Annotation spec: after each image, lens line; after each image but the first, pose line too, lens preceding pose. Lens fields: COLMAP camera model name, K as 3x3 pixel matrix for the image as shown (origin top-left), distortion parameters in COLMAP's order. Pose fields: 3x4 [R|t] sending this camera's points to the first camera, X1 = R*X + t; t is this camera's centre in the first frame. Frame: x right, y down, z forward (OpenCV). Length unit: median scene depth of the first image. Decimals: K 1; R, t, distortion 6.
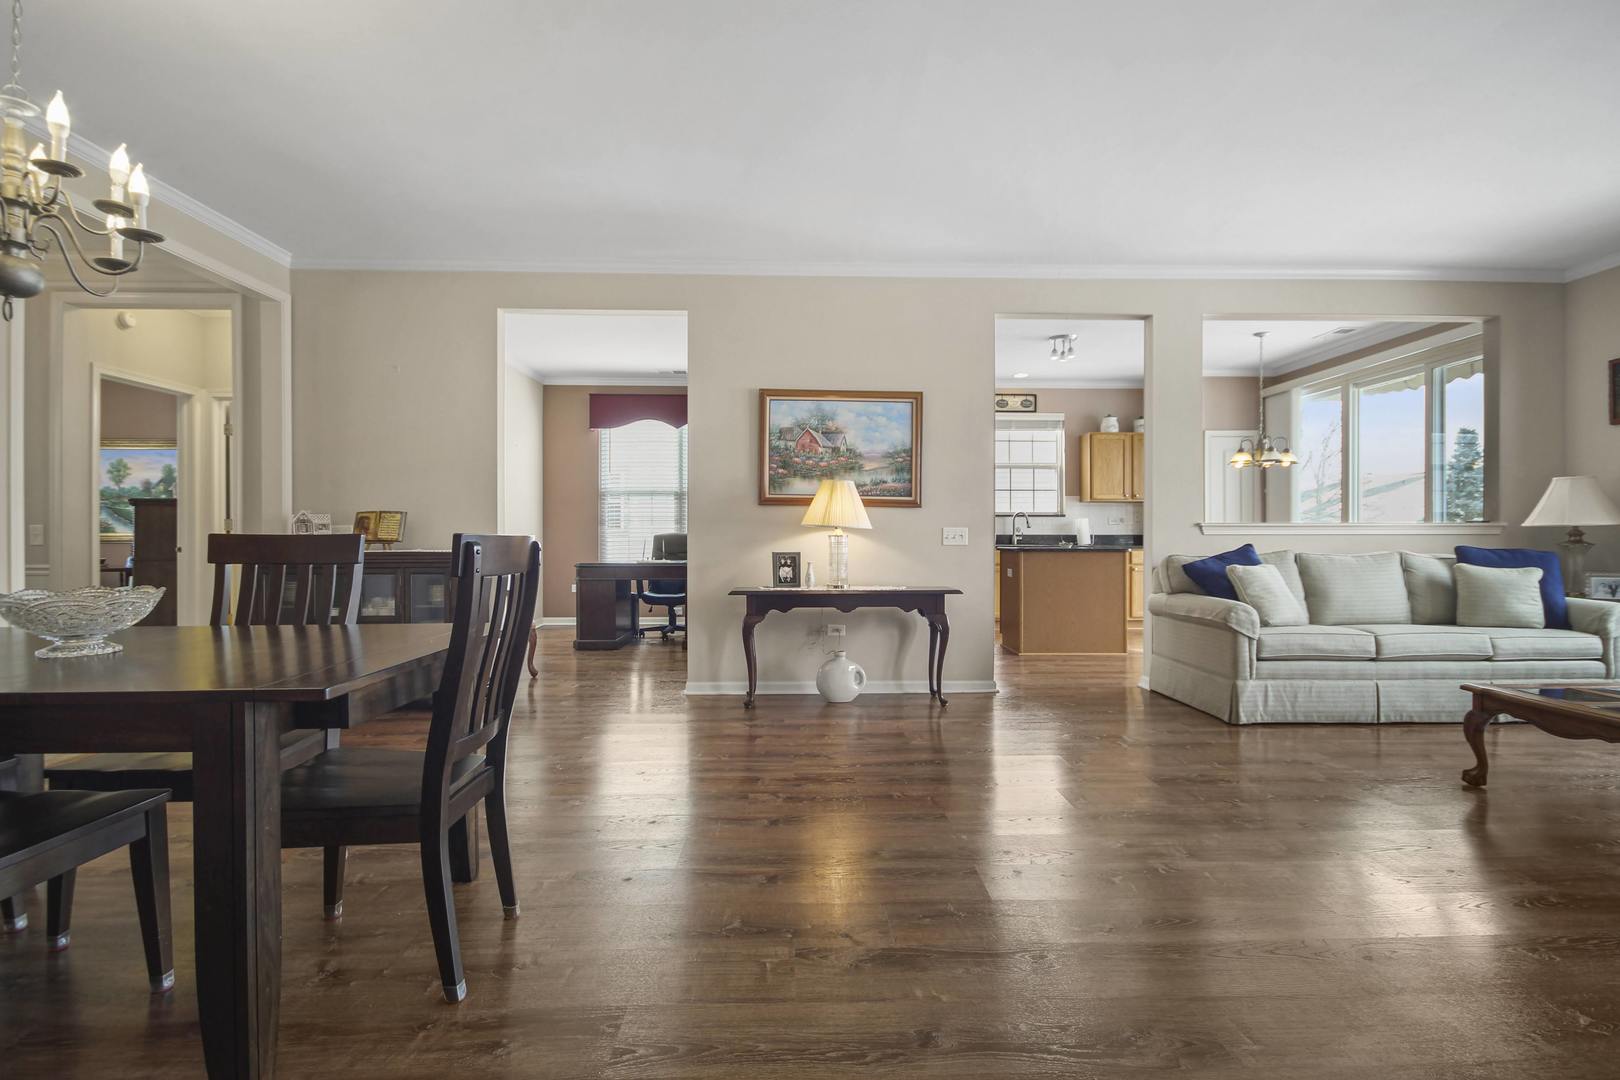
lens RADIAL K [[775.8, 0, 828.4], [0, 775.8, 537.4], [0, 0, 1]] dist [0.033652, -0.000051]
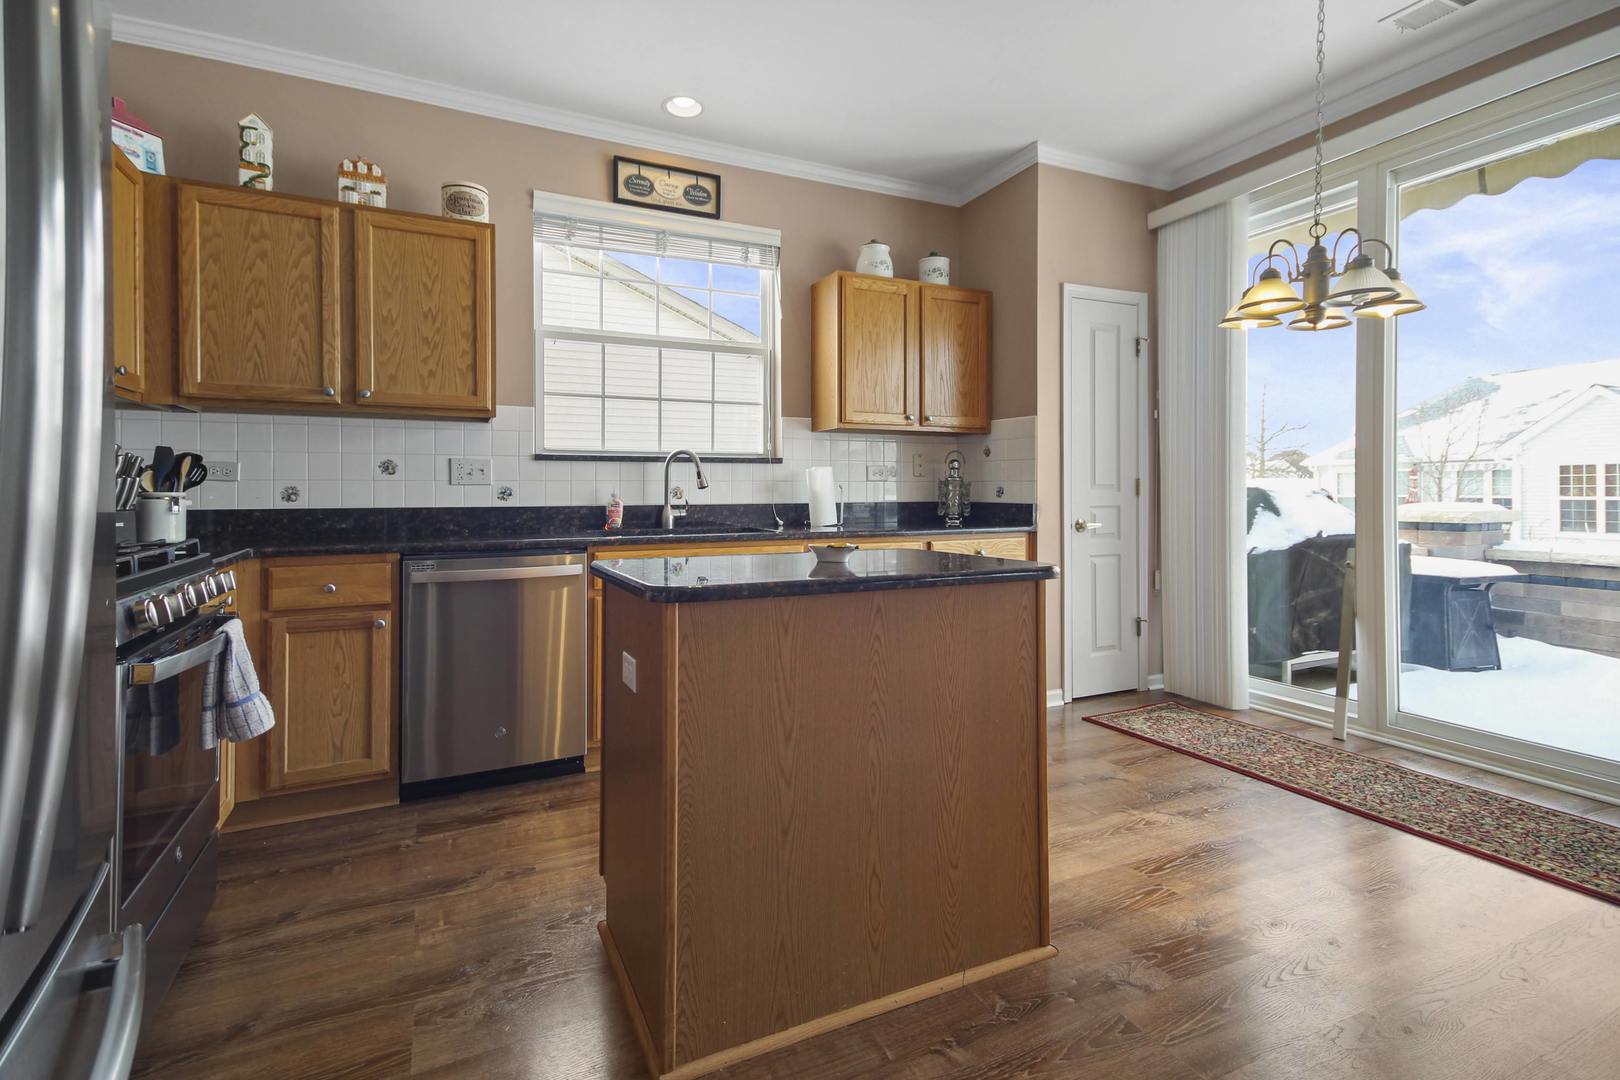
lens RADIAL K [[782.6, 0, 844.3], [0, 782.6, 494.7], [0, 0, 1]] dist [0.036558, 0.000107]
pose [[0.907219, -0.006913, 0.420603, 0.149619], [0.007196, 0.999974, 0.000914, -0.008811], [-0.420598, 0.002197, 0.907245, 0.584436]]
